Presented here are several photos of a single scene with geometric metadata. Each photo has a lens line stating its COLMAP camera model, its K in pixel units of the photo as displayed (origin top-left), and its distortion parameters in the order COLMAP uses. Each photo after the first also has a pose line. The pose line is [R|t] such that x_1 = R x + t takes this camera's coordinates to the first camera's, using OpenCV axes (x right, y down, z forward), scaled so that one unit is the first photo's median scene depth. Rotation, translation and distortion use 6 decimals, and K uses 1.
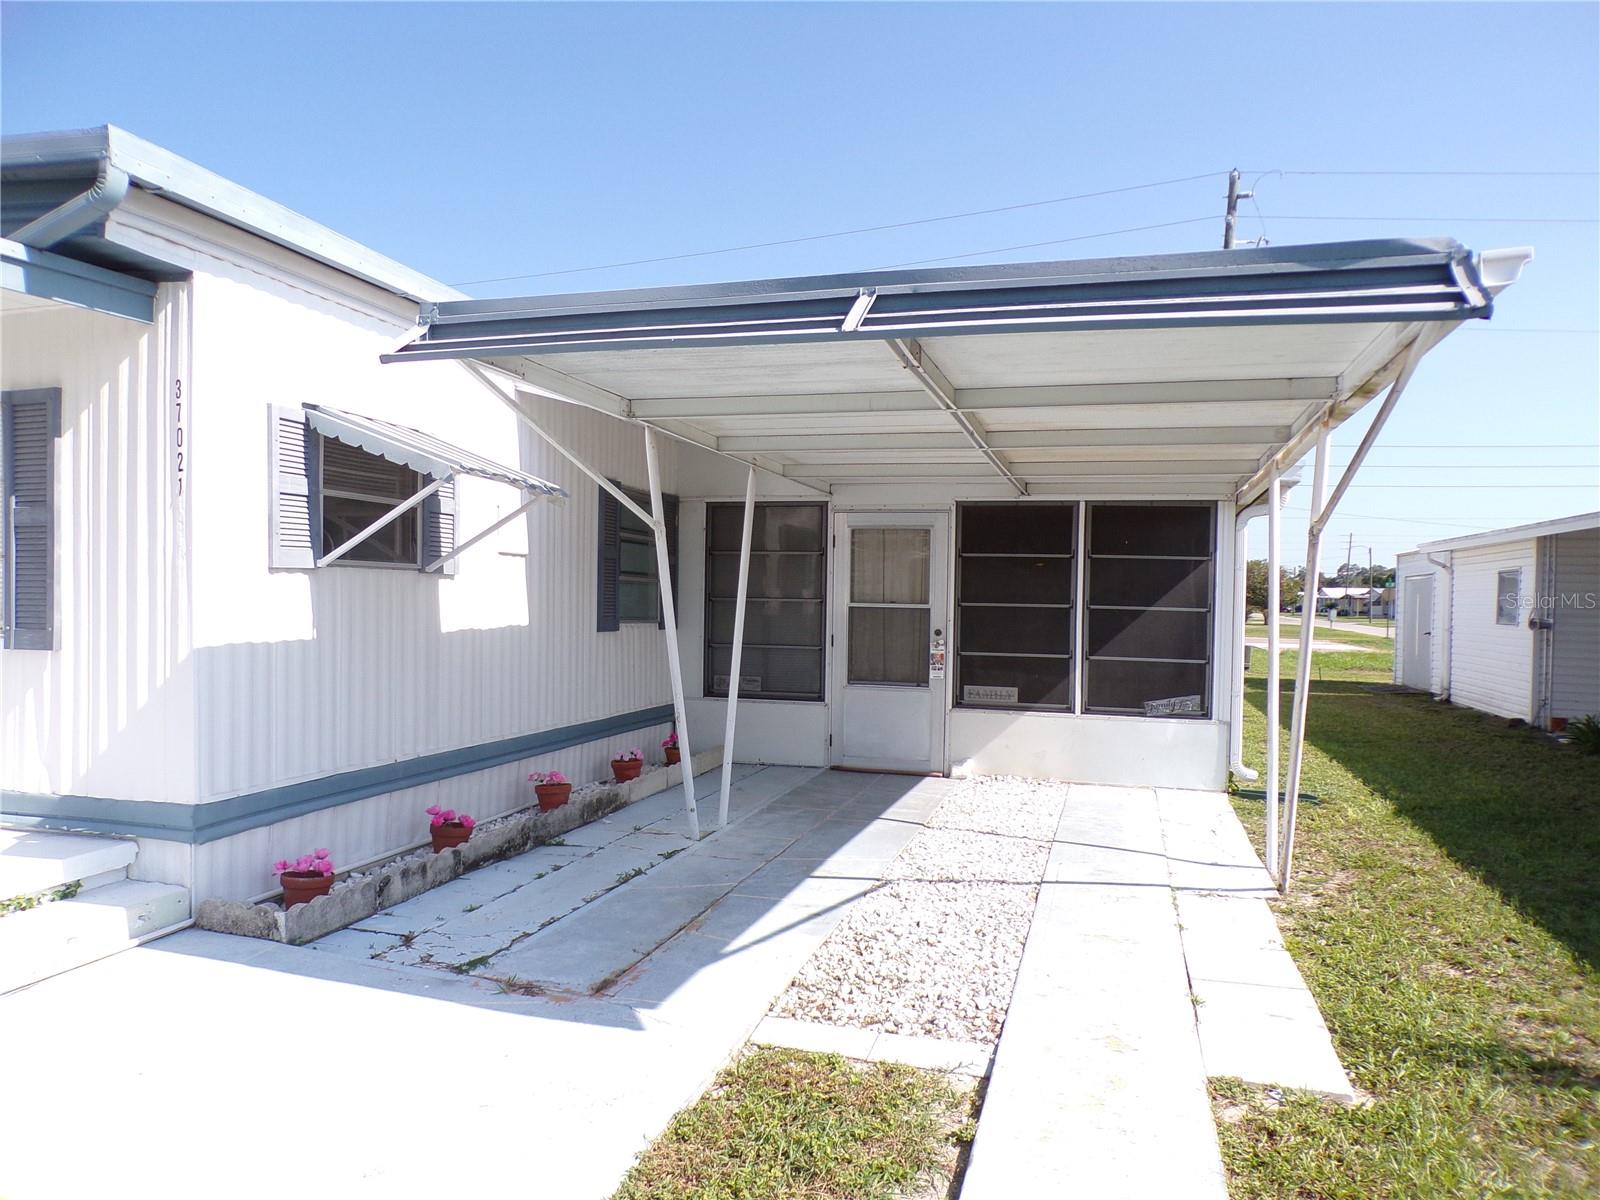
lens RADIAL K [[1093.9, 0, 797.0], [0, 1093.9, 638.3], [0, 0, 1]] dist [-0.062081, -0.000357]
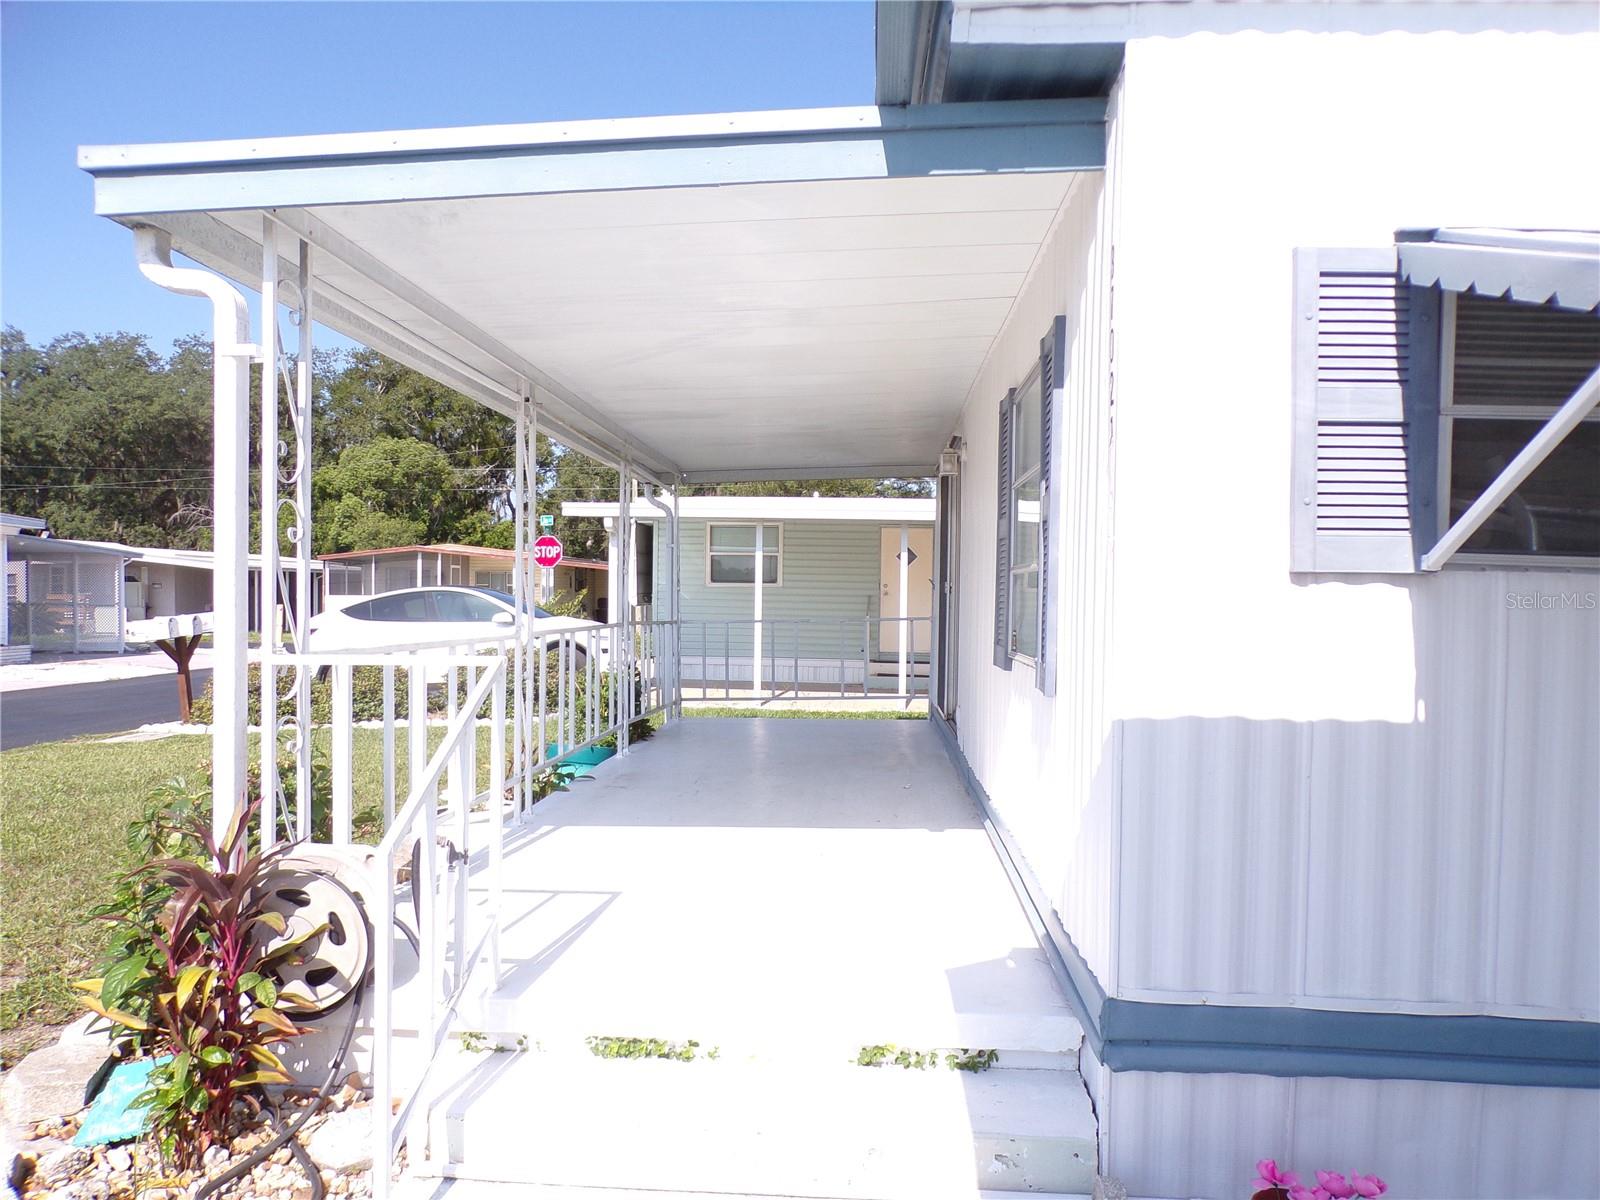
lens RADIAL K [[1084.3, 0, 790.4], [0, 1084.3, 607.2], [0, 0, 1]] dist [-0.031209, 0.033884]
pose [[0.240586, 0.011054, -0.970565, -0.032098], [-0.050557, 0.998721, -0.001158, -0.021899], [0.969310, 0.049347, 0.240837, 0.384005]]
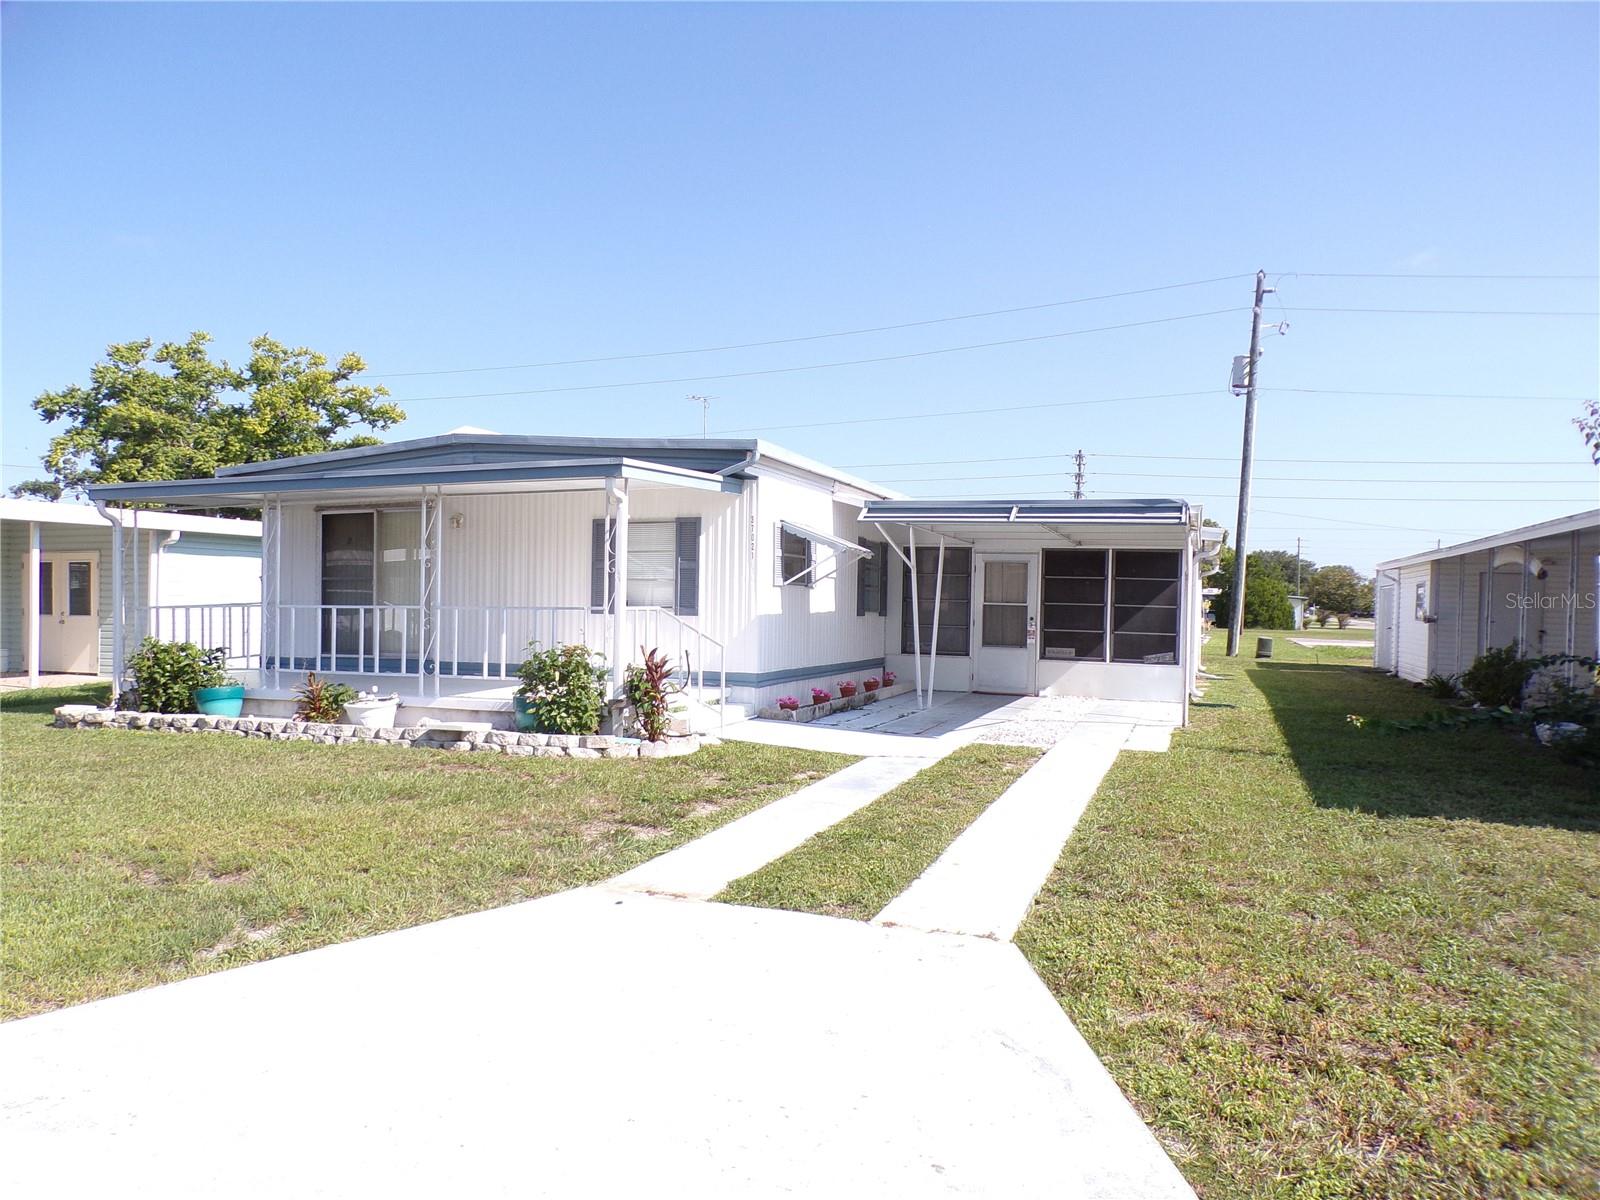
lens RADIAL K [[1084.3, 0, 790.4], [0, 1084.3, 607.2], [0, 0, 1]] dist [-0.031209, 0.033884]
pose [[0.996695, 0.006728, -0.080954, -0.140533], [-0.009315, 0.999457, -0.031616, 0.039874], [0.080697, 0.032266, 0.996216, -0.931054]]
